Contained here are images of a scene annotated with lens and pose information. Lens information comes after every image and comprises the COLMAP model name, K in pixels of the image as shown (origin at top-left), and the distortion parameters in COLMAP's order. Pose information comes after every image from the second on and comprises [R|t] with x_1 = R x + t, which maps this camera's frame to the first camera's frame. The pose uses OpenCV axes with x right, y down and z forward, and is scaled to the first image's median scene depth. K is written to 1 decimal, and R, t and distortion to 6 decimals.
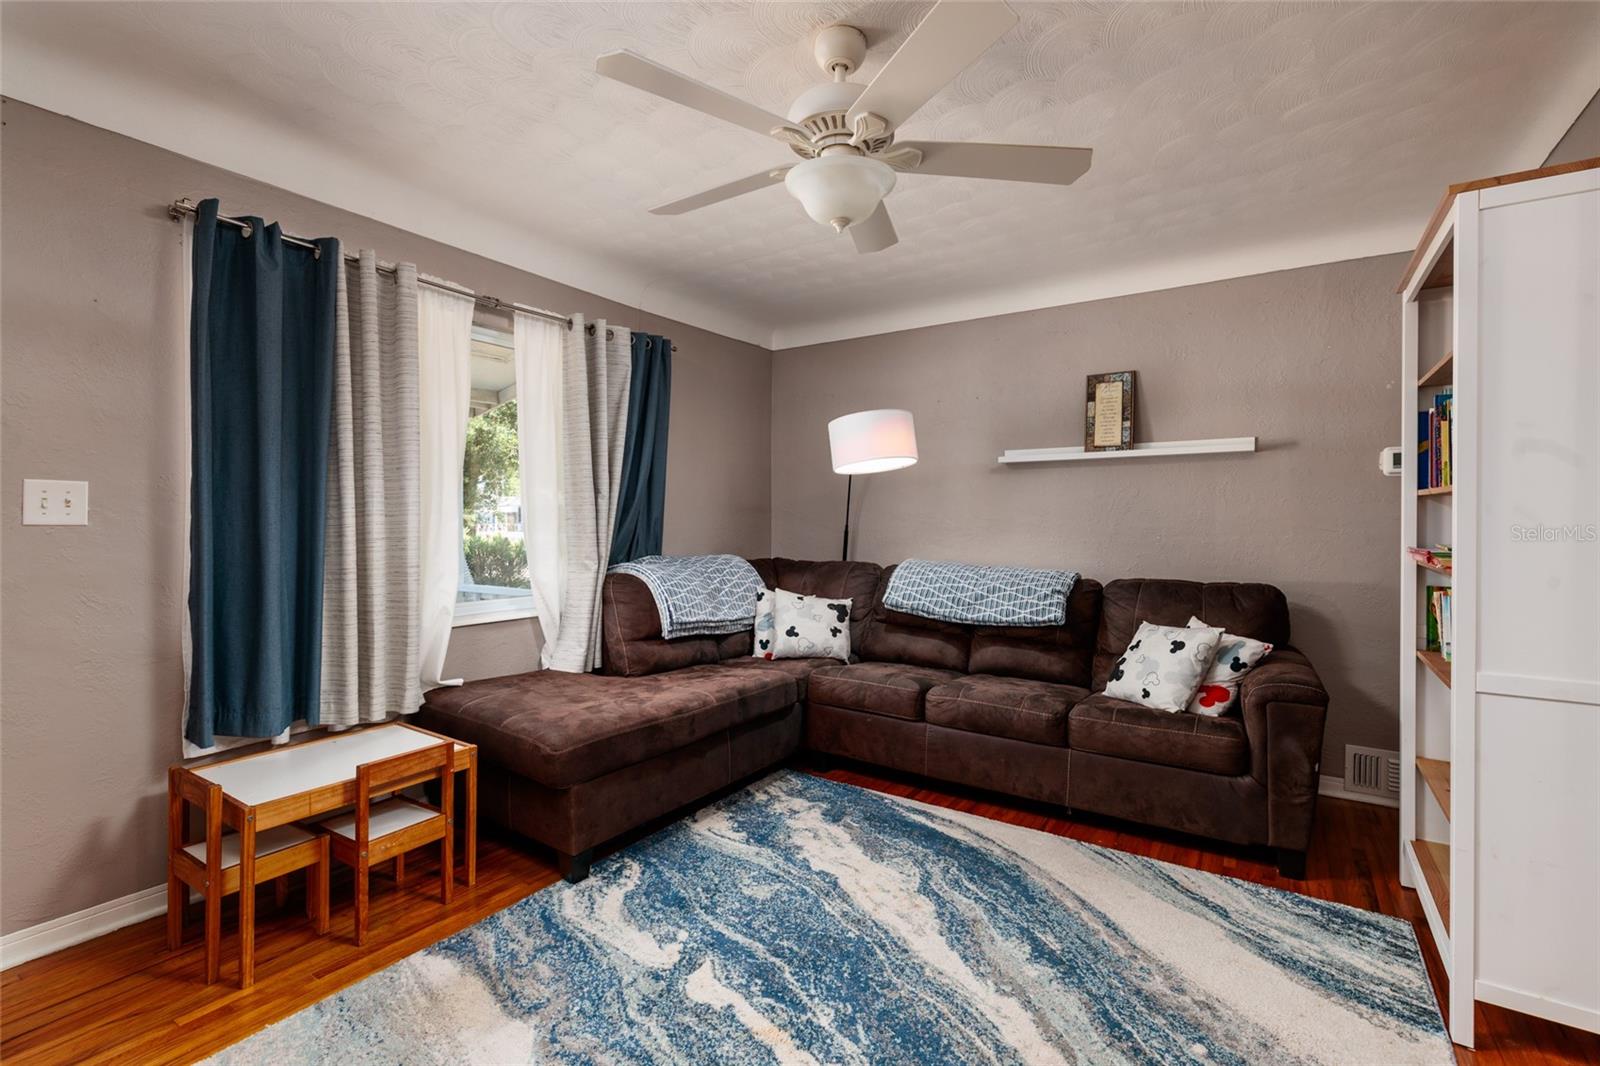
lens RADIAL K [[712.2, 0, 790.1], [0, 712.2, 523.2], [0, 0, 1]] dist [-0.003795, 0.000546]
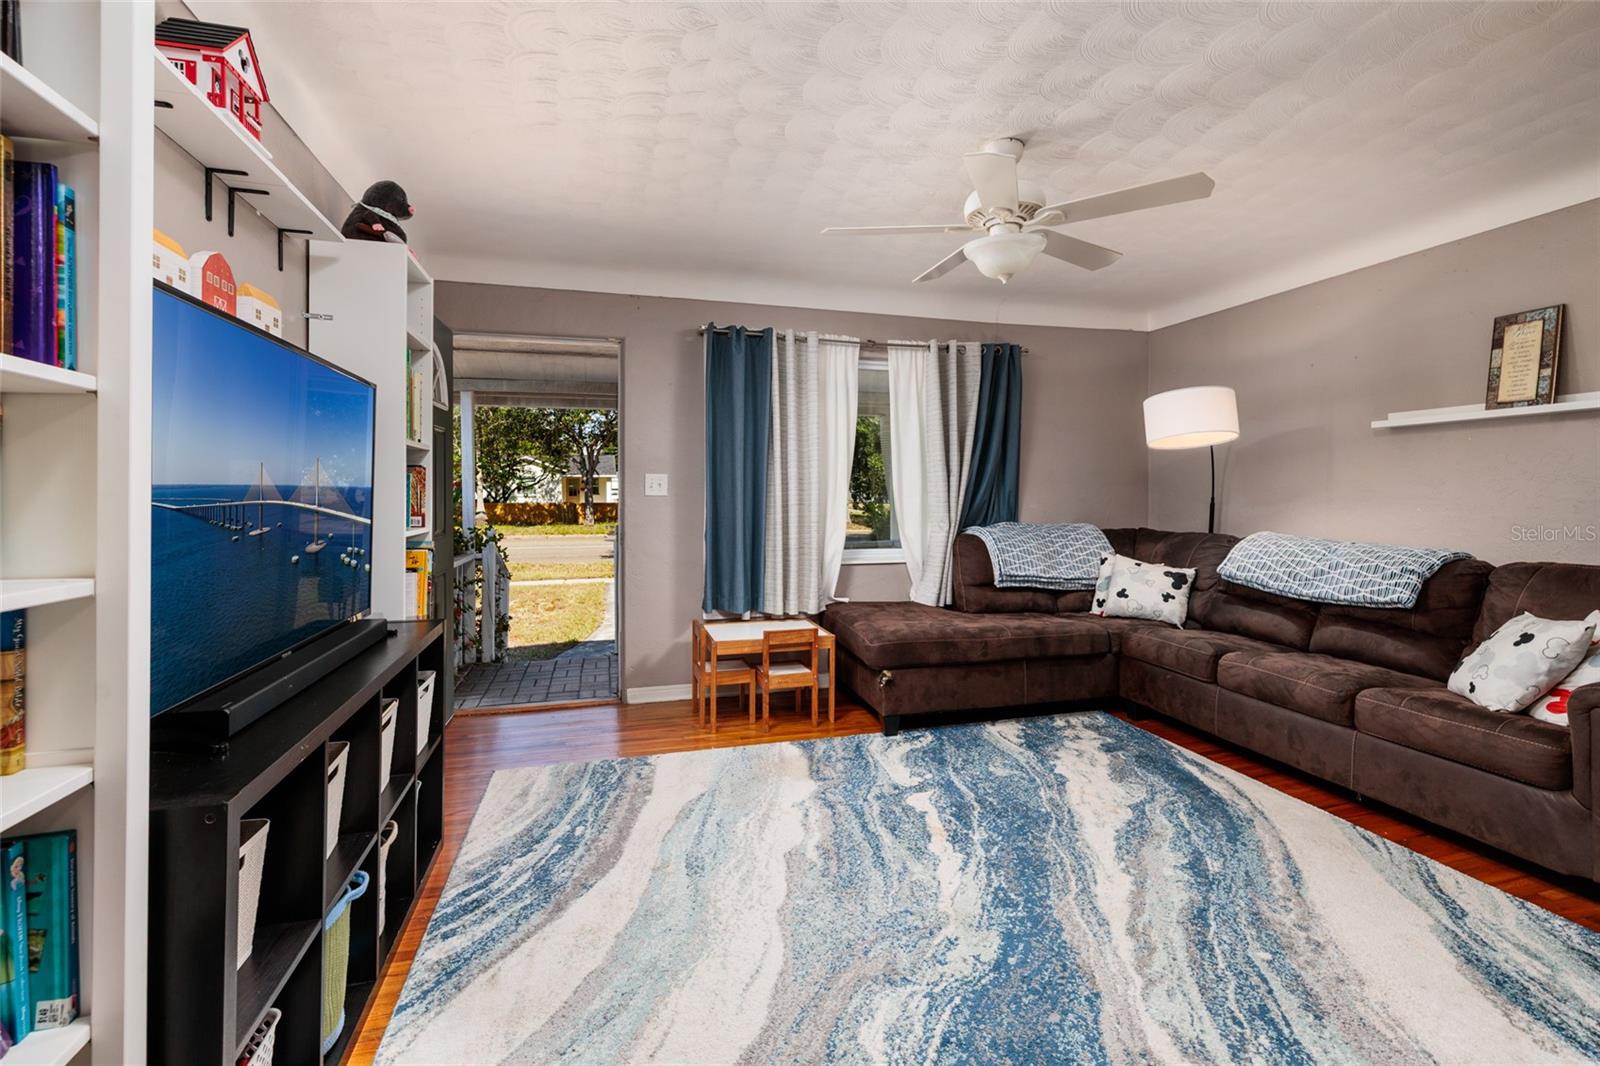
lens RADIAL K [[685.5, 0, 801.3], [0, 685.5, 498.0], [0, 0, 1]] dist [0.001043, -0.000751]
pose [[0.765239, 0.001813, -0.643743, 0.434664], [-0.000573, 0.999998, 0.002135, 0.003535], [0.643746, -0.001265, 0.765239, -0.193079]]
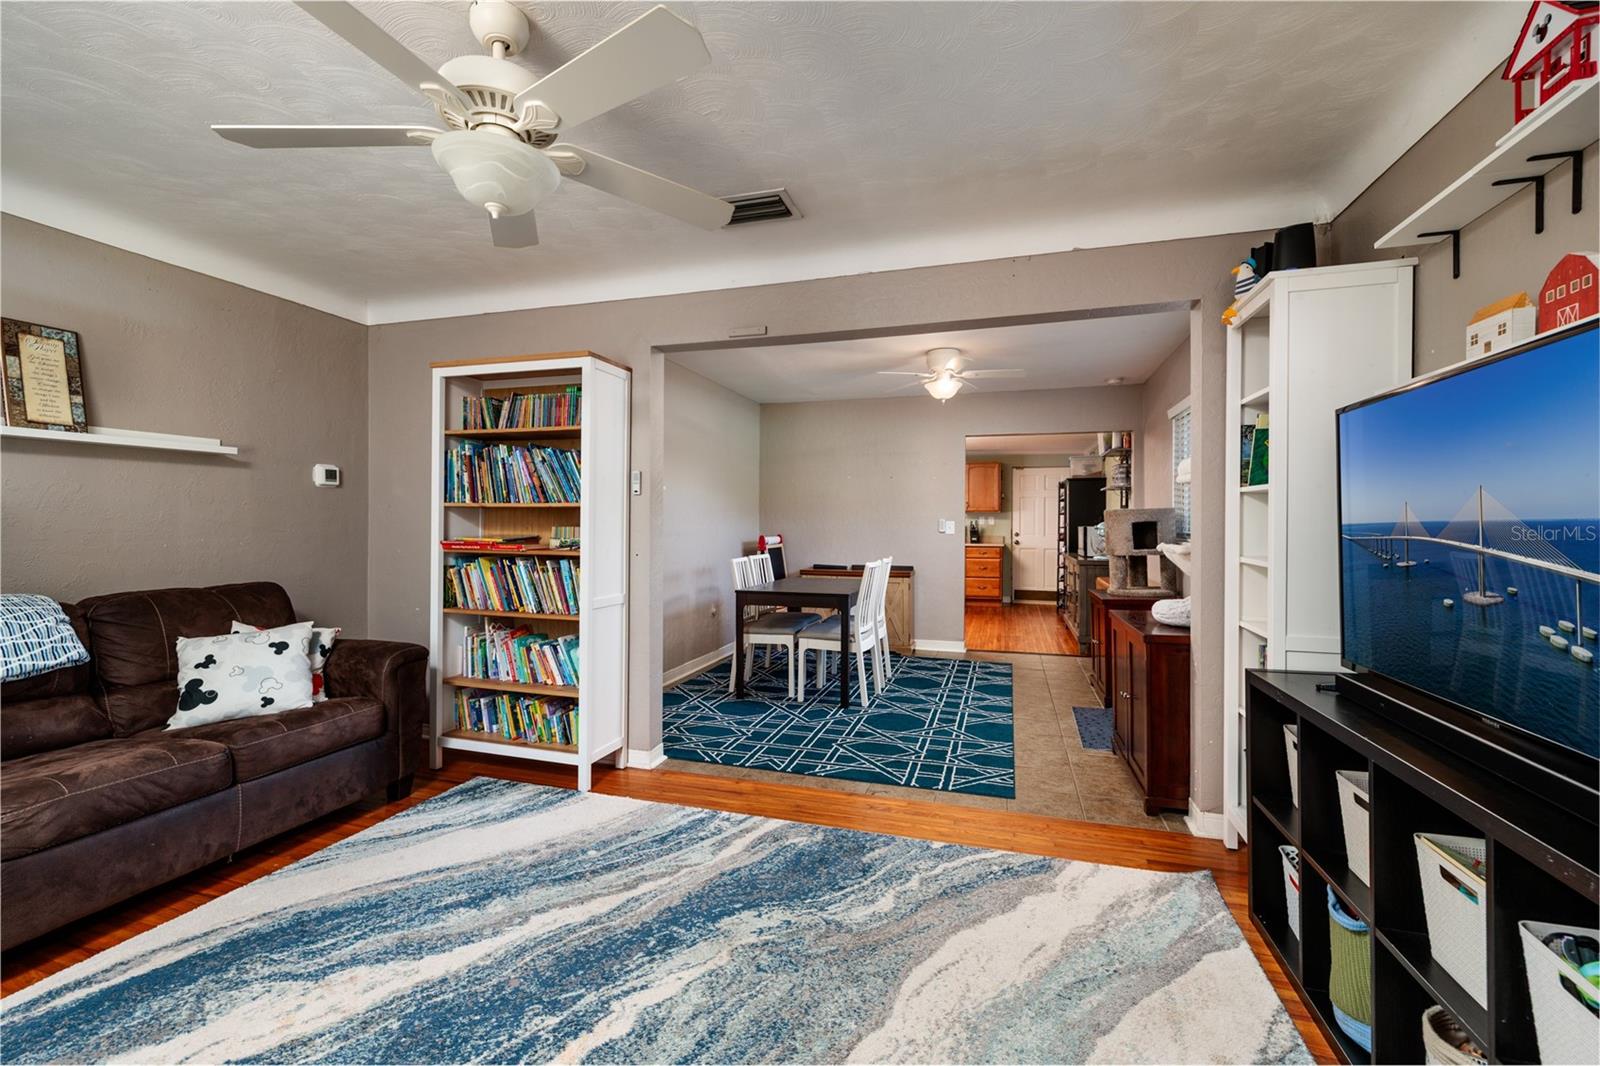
lens RADIAL K [[685.5, 0, 788.7], [0, 685.5, 529.5], [0, 0, 1]] dist [0.001043, -0.000751]
pose [[-0.280388, -0.011474, 0.959818, -0.628887], [0.000697, 0.999926, 0.012157, -0.006354], [-0.959886, 0.004078, -0.280359, 0.611894]]
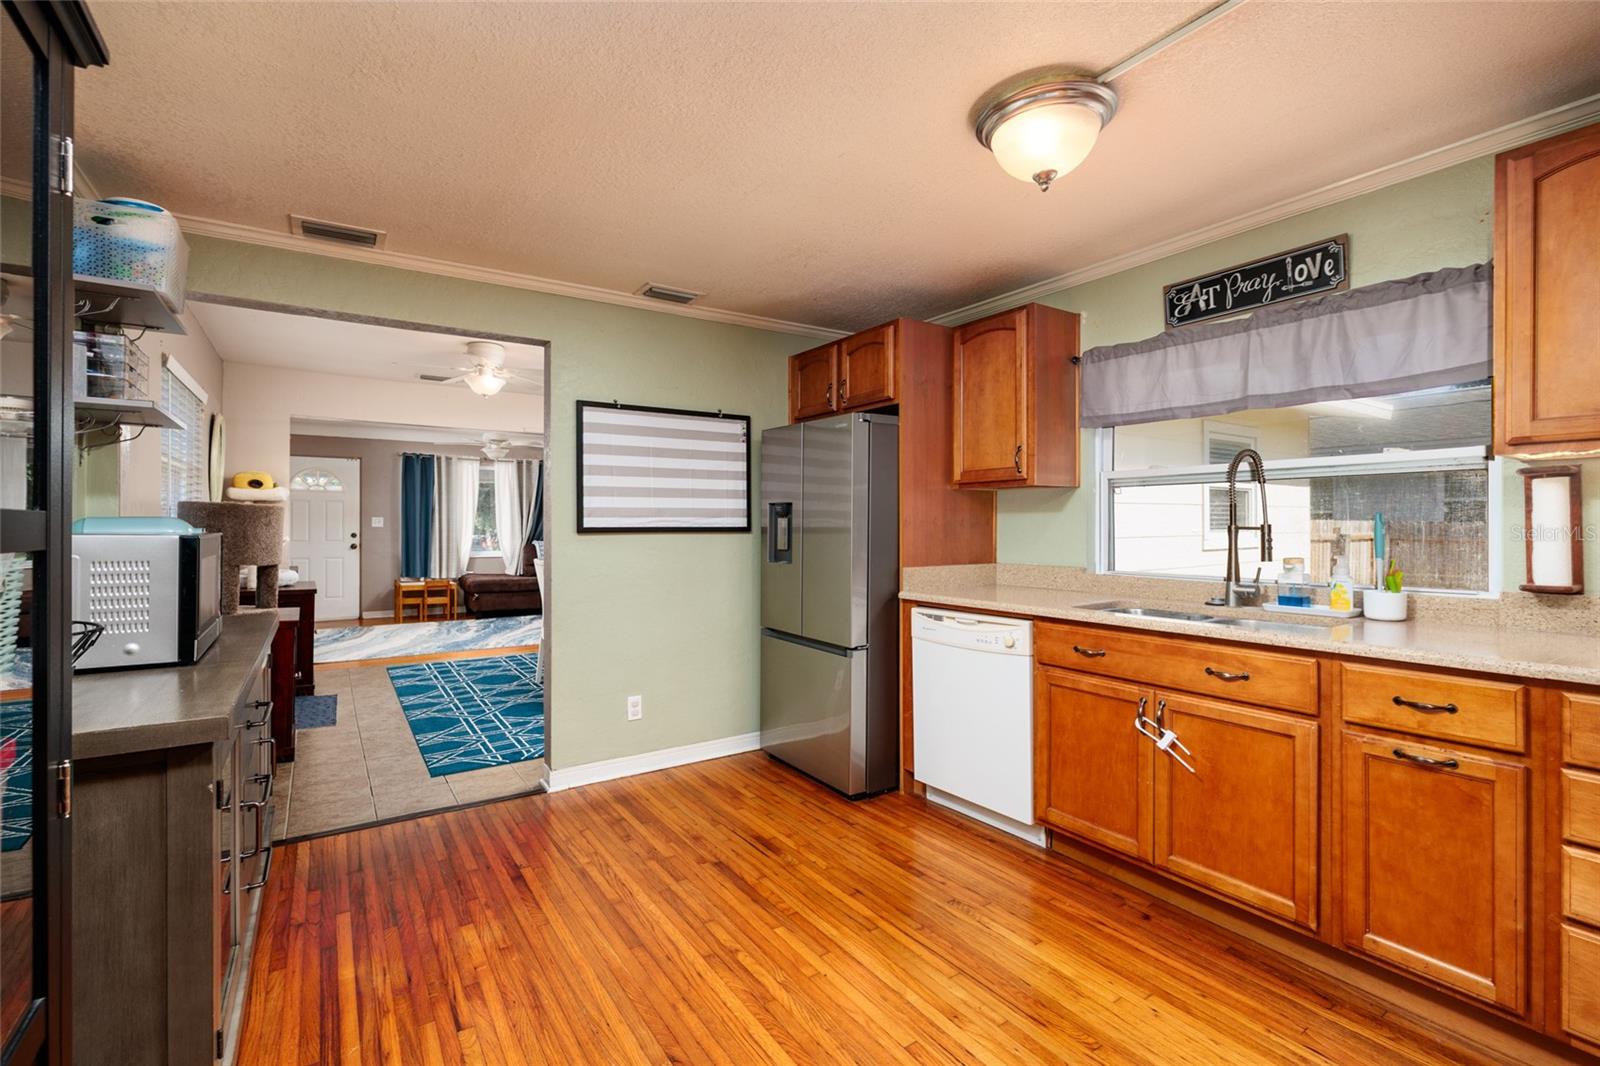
lens RADIAL K [[712.2, 0, 788.7], [0, 712.2, 520.8], [0, 0, 1]] dist [-0.003795, 0.000546]
pose [[0.921743, -0.005479, -0.387763, 2.470276], [0.001213, 0.999936, -0.011247, 0.013640], [0.387800, 0.009897, 0.921691, -1.706410]]
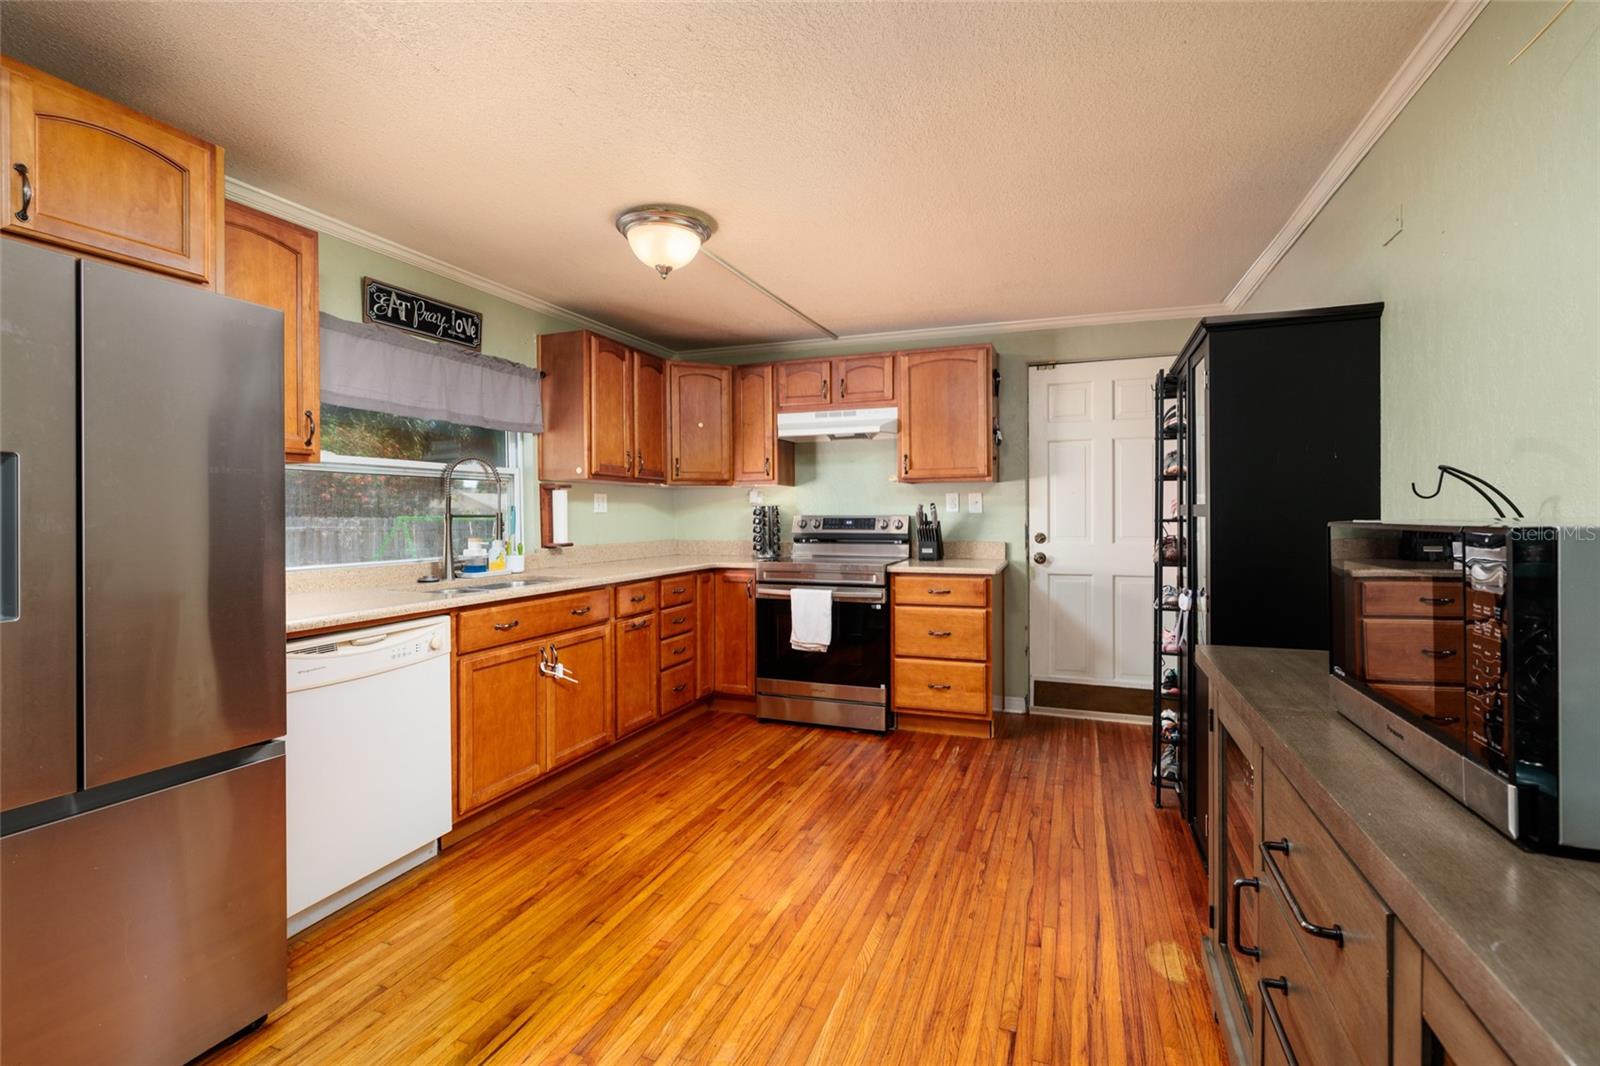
lens RADIAL K [[712.2, 0, 811.5], [0, 712.2, 512.2], [0, 0, 1]] dist [-0.003795, 0.000546]
pose [[-0.234609, -0.000708, 0.972090, 2.321495], [0.007567, 0.999968, 0.002555, 0.012961], [-0.972060, 0.007955, -0.234596, -1.597671]]
